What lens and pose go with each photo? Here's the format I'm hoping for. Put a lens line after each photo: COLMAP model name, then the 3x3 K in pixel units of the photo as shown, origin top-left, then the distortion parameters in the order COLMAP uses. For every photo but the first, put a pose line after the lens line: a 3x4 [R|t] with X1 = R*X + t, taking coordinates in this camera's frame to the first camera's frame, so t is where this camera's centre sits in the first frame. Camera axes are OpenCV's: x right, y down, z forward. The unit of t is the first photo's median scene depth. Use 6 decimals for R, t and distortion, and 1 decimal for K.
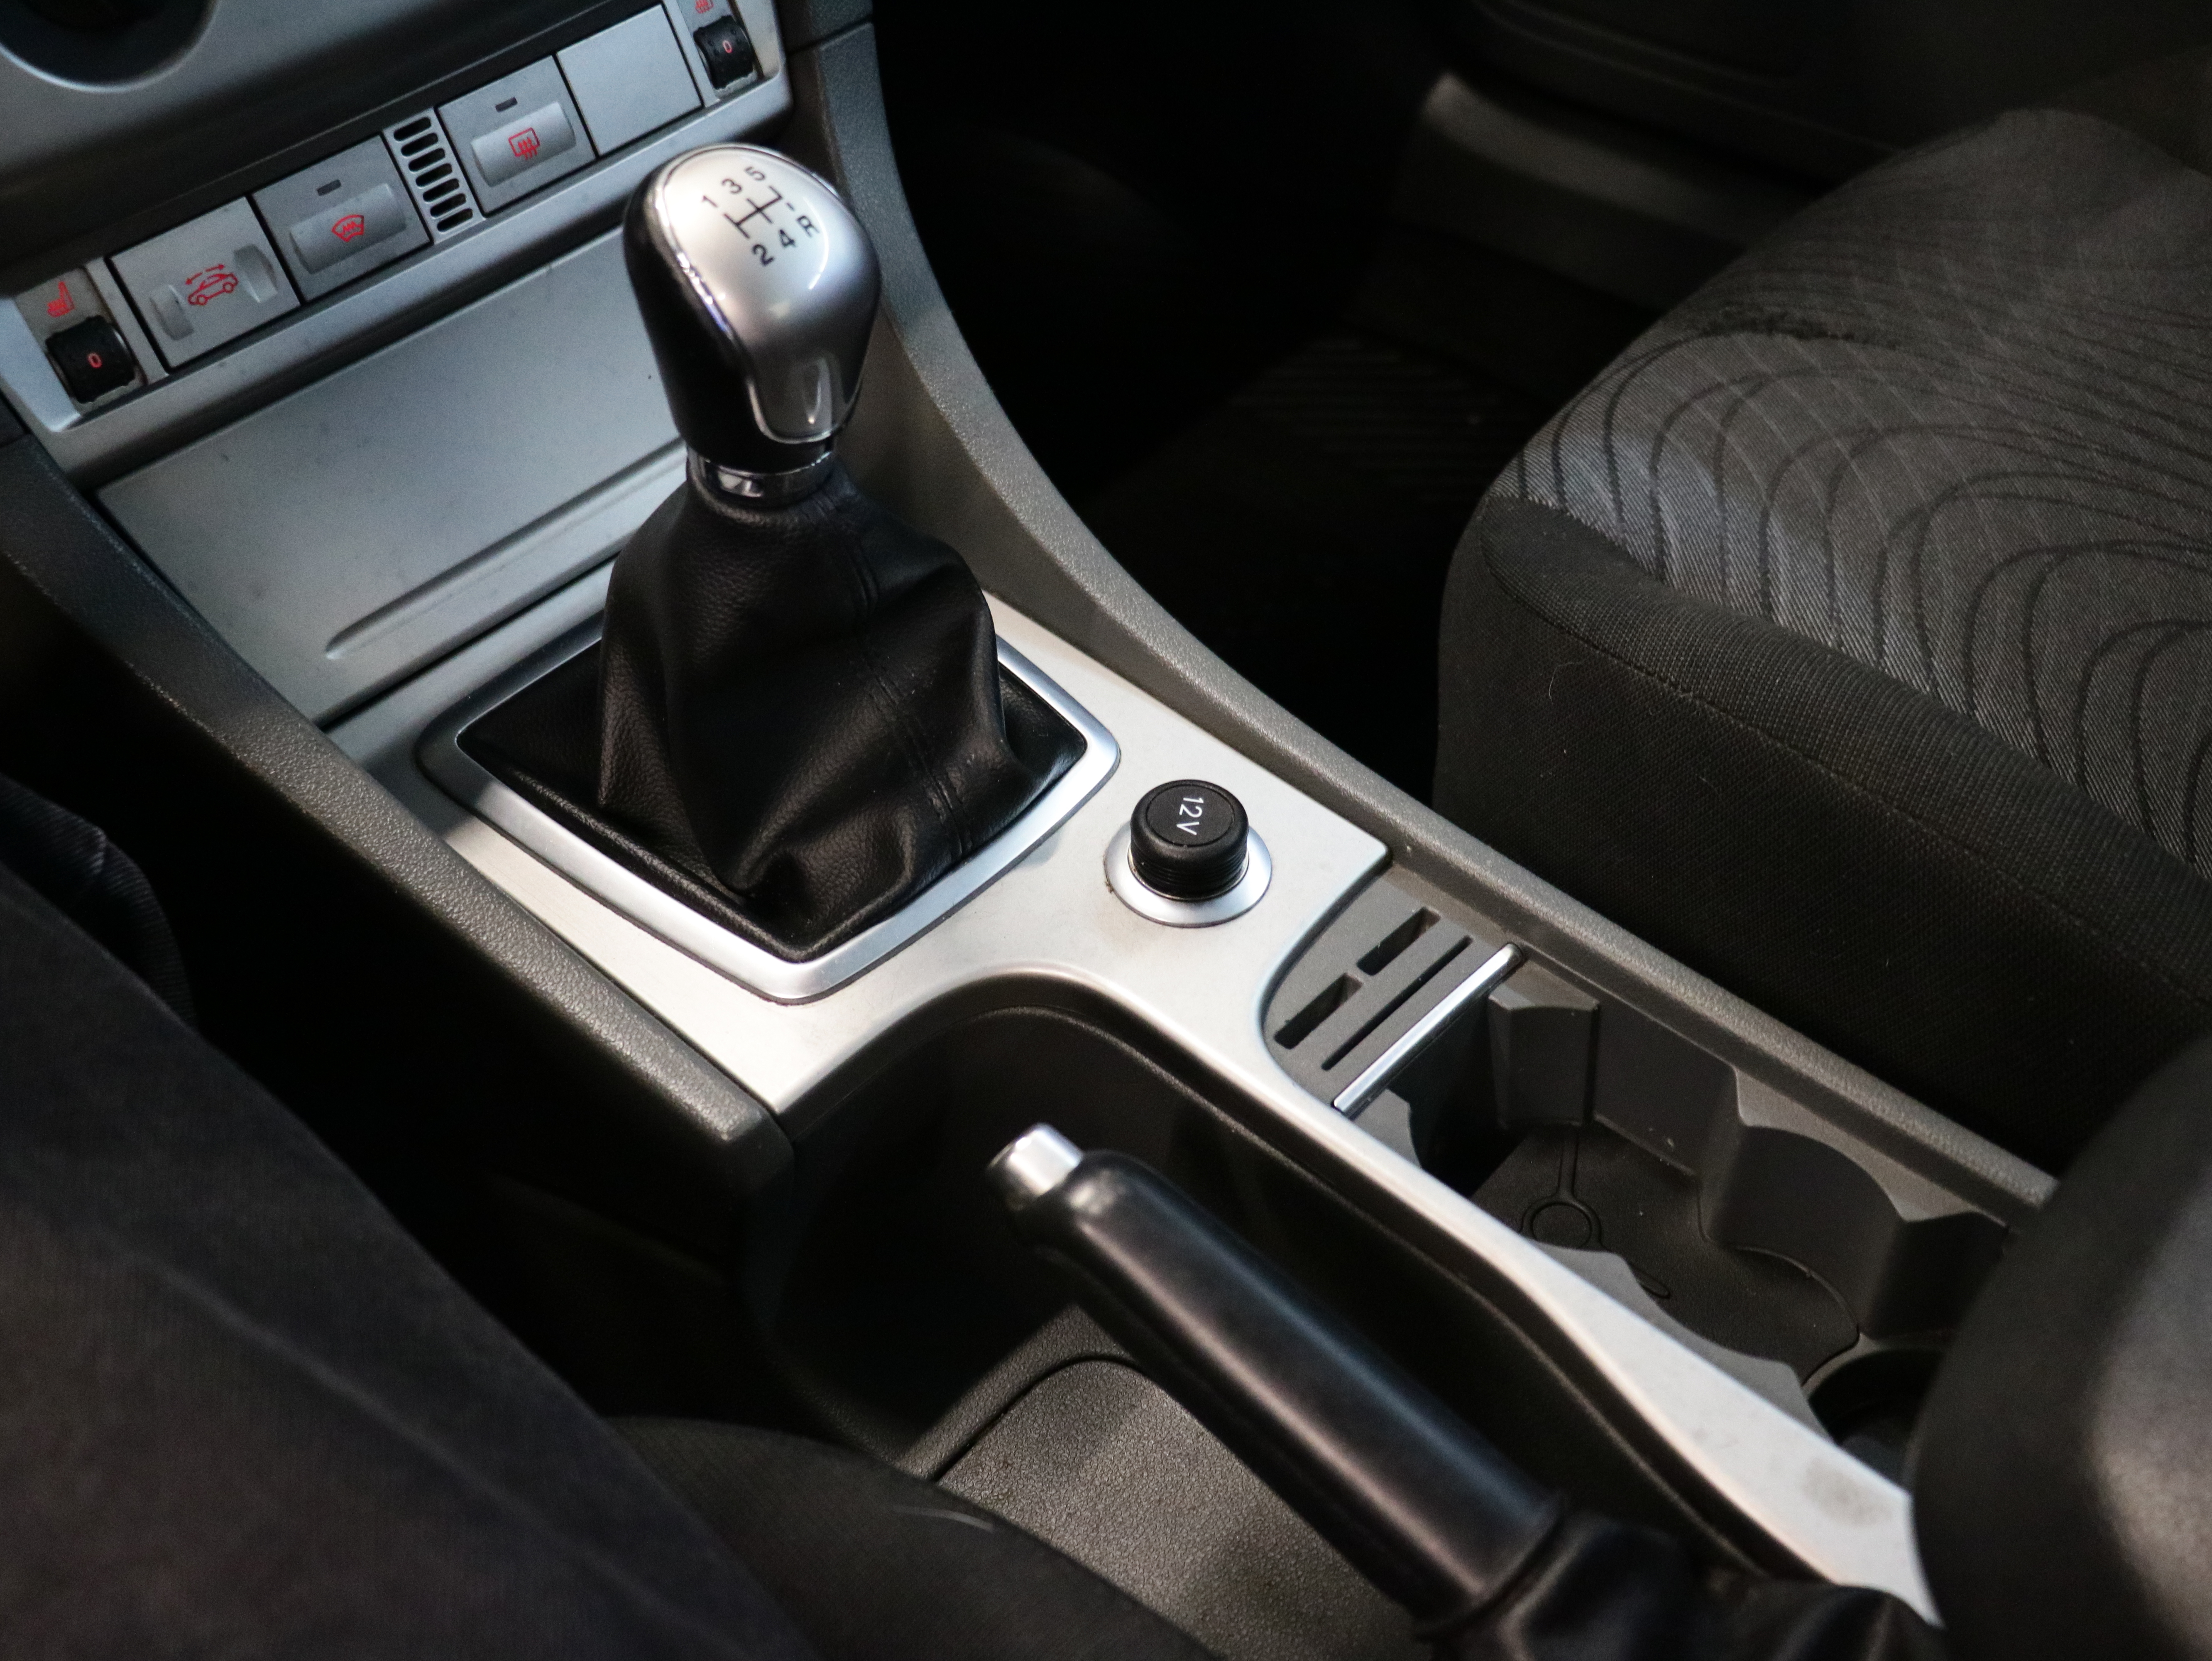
lens RADIAL K [[2271.6, 0, 1101.0], [0, 2271.6, 831.8], [0, 0, 1]] dist [-0.029905, 0.000000]
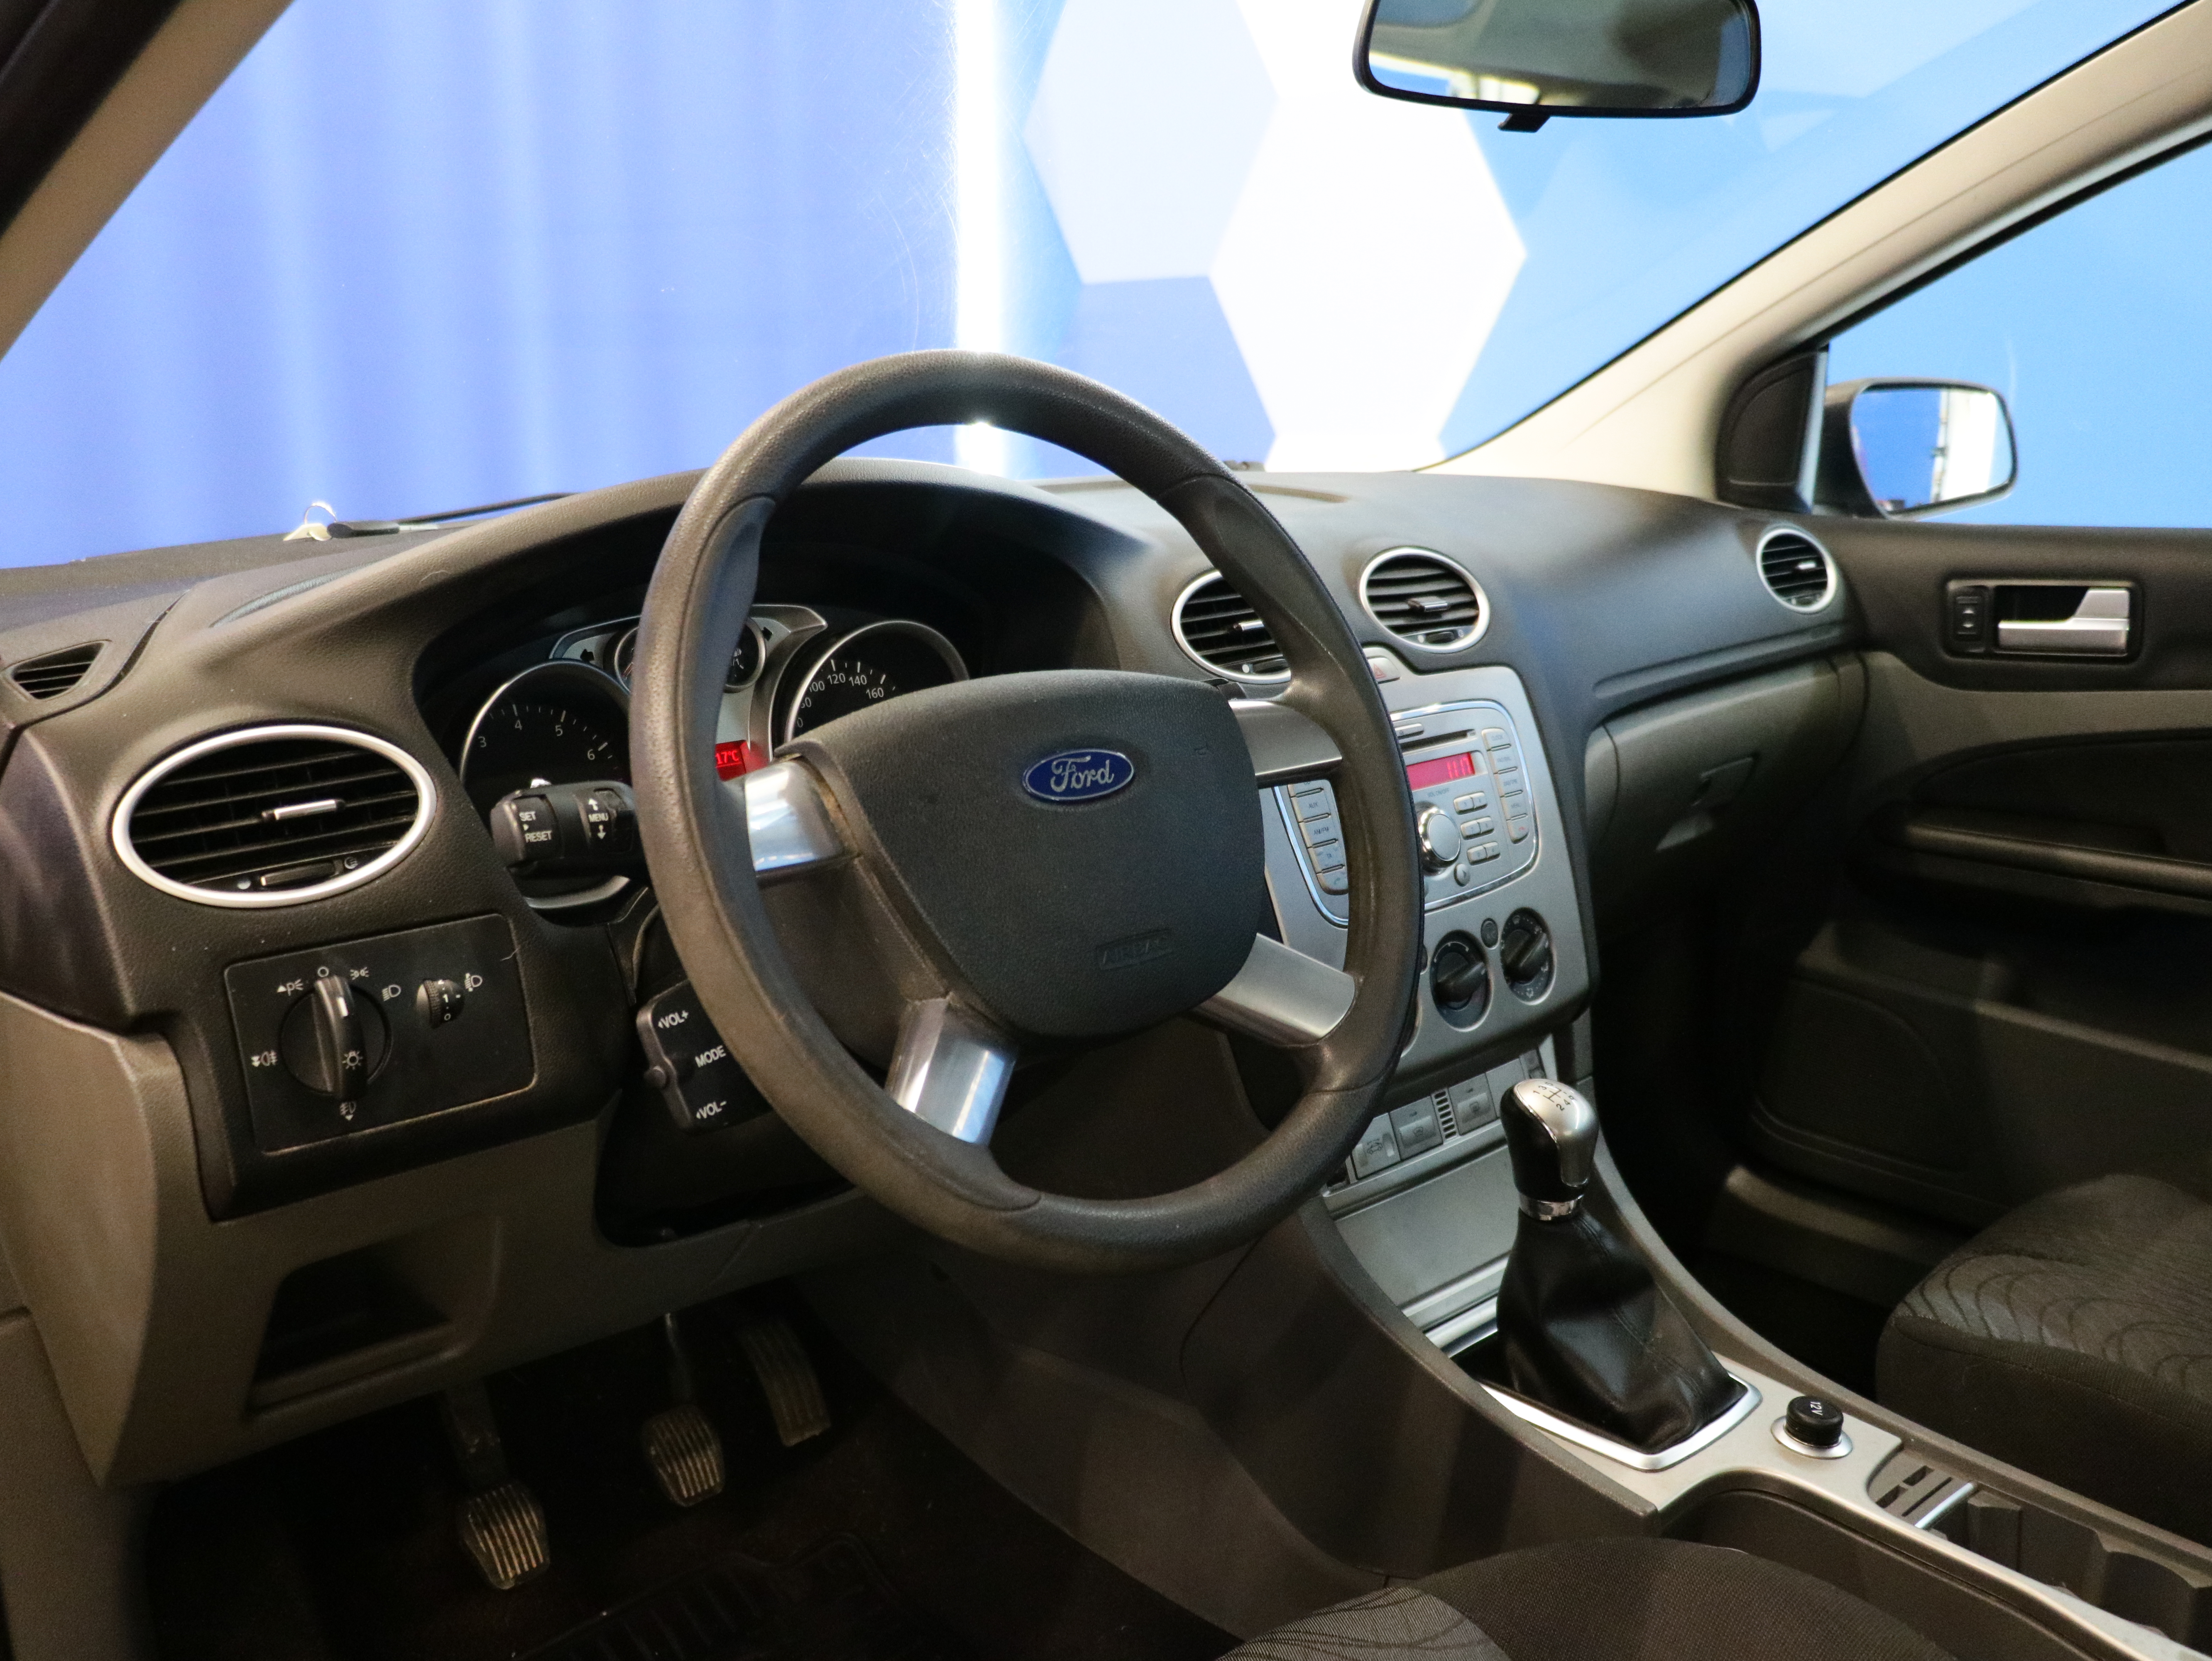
lens RADIAL K [[1968.7, 0, 1101.9], [0, 1968.7, 866.5], [0, 0, 1]] dist [0.000883, -0.009603]
pose [[0.996414, 0.065553, -0.053499, -0.549455], [-0.083398, 0.867624, -0.490177, 0.499912], [0.014284, 0.492881, 0.869980, -0.871053]]
